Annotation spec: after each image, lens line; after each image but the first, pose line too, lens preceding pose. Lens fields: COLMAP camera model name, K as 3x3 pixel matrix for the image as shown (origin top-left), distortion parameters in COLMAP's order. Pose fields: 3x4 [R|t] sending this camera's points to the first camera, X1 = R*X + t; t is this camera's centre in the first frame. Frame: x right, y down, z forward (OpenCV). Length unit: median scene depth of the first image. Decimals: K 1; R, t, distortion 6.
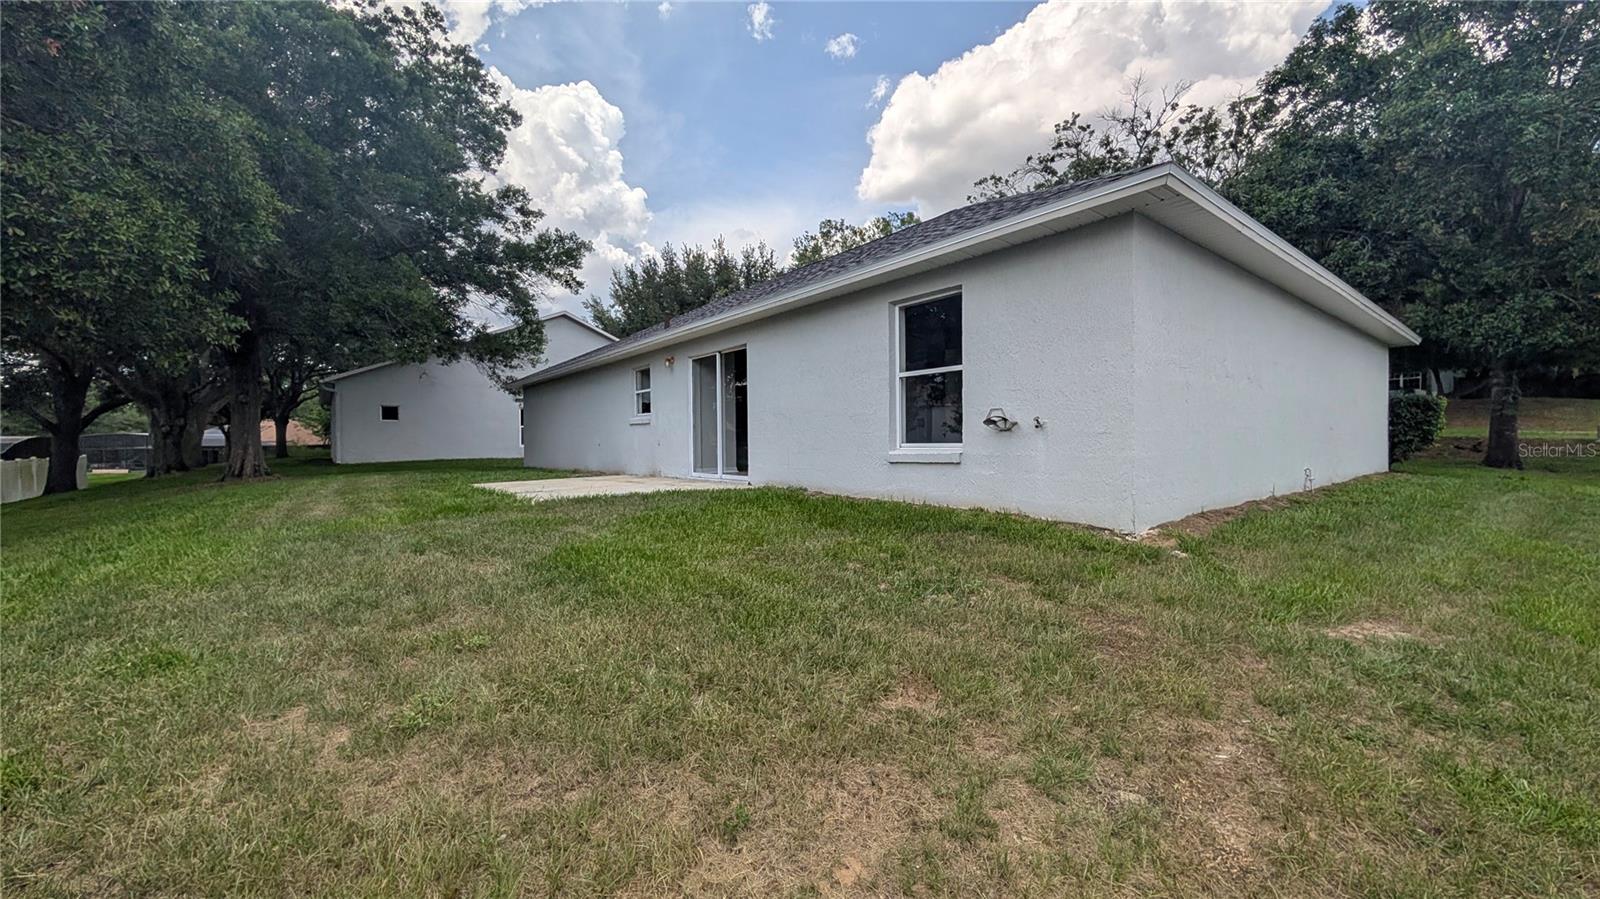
lens RADIAL K [[603.5, 0, 805.5], [0, 603.5, 448.6], [0, 0, 1]] dist [0.002720, -0.000243]
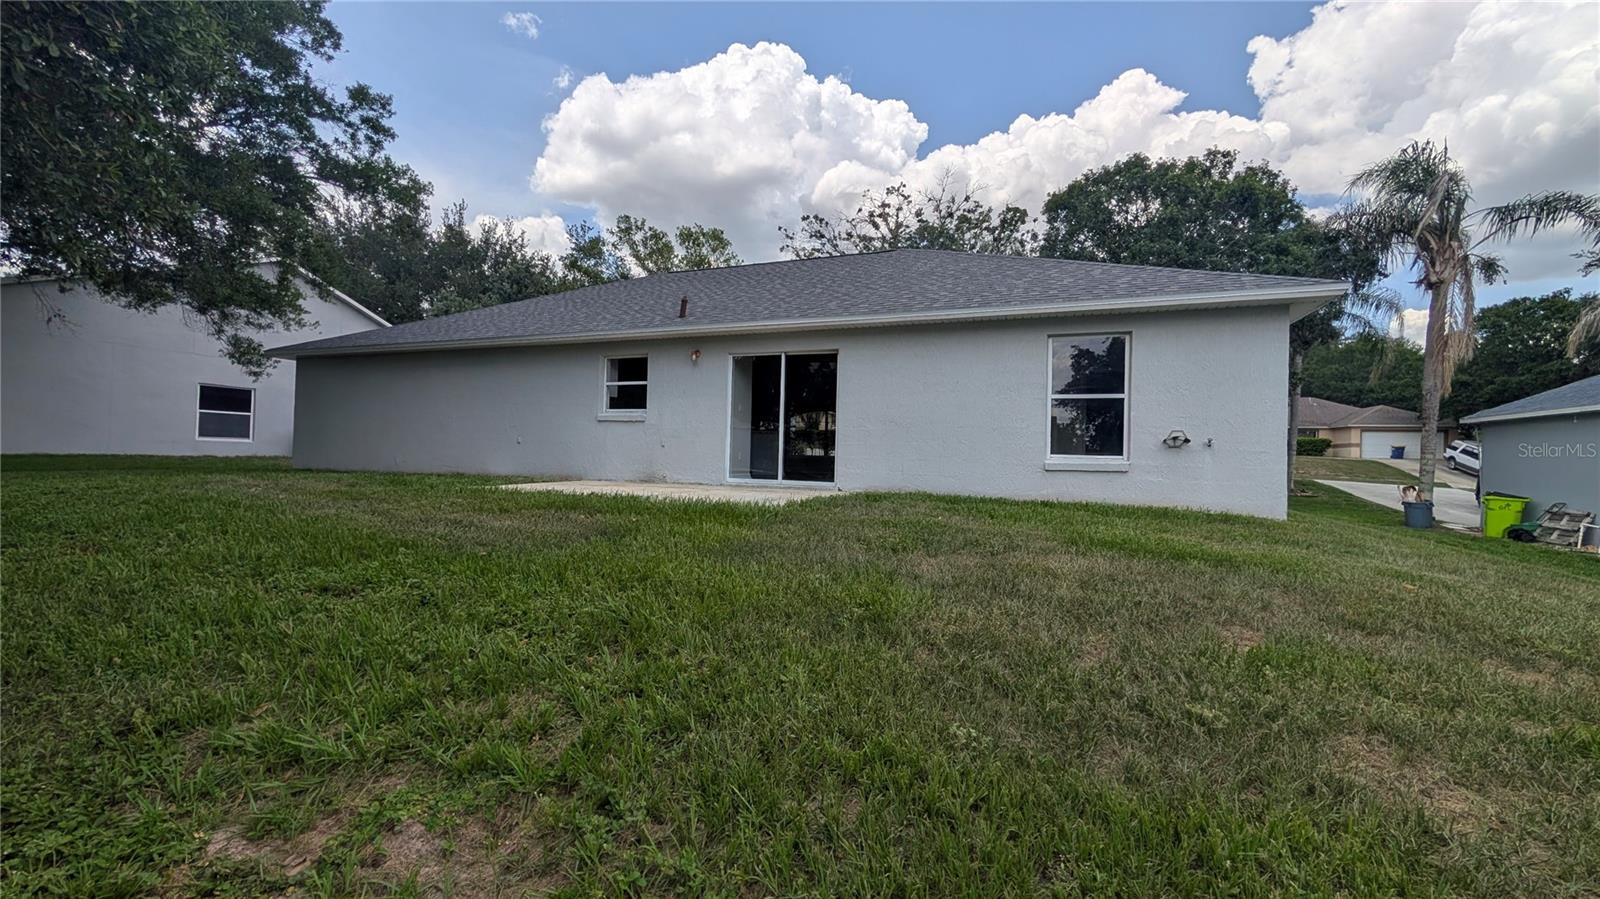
lens RADIAL K [[603.5, 0, 805.5], [0, 603.5, 448.6], [0, 0, 1]] dist [0.002720, -0.000243]
pose [[0.860428, 0.039790, 0.508016, -0.310002], [-0.028081, 0.999134, -0.030695, 0.010811], [-0.508798, 0.012145, 0.860800, 0.080364]]
